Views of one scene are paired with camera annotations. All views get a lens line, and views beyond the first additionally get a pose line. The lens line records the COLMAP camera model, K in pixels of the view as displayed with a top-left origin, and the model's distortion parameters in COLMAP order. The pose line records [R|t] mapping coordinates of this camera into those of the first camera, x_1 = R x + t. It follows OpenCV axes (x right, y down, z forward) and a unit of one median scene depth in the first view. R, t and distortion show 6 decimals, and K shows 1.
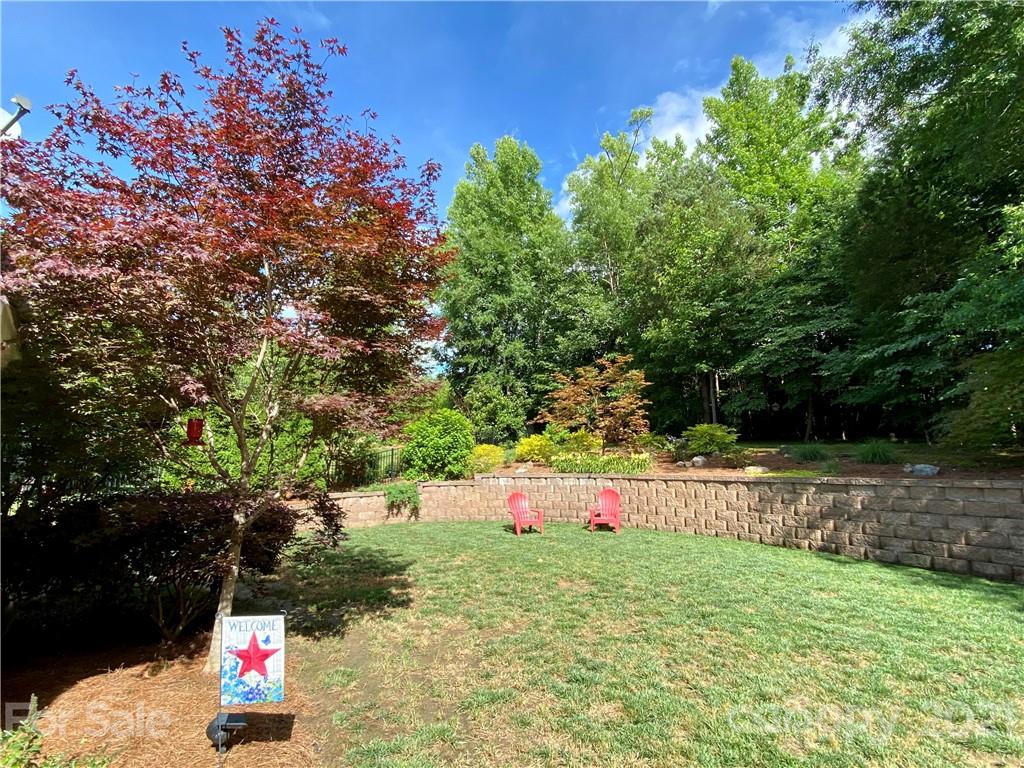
lens RADIAL K [[498.8, 0, 514.3], [0, 498.8, 380.6], [0, 0, 1]] dist [0.001032, -0.000887]
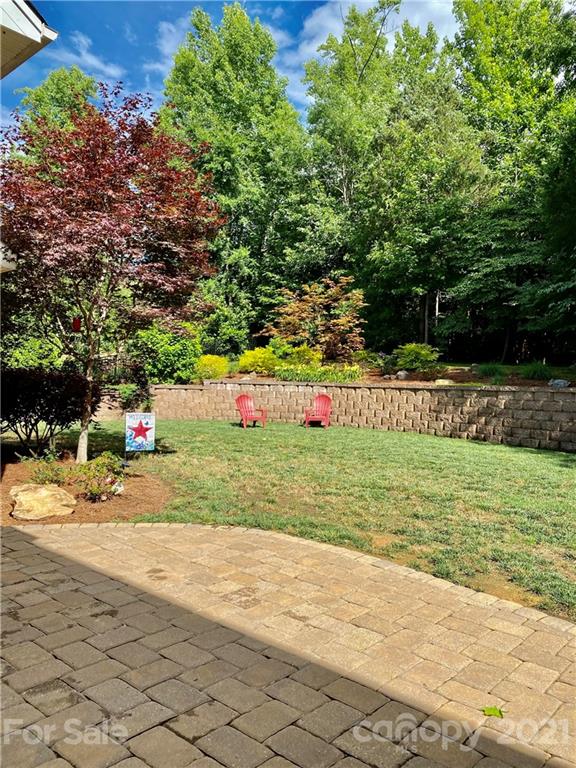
lens RADIAL K [[603.7, 0, 311.8], [0, 603.7, 379.1], [0, 0, 1]] dist [0.064197, -0.020367]
pose [[0.989556, 0.035535, 0.139702, -0.026780], [-0.056146, 0.987618, 0.146484, -0.018007], [-0.132767, -0.152797, 0.979299, -0.289029]]
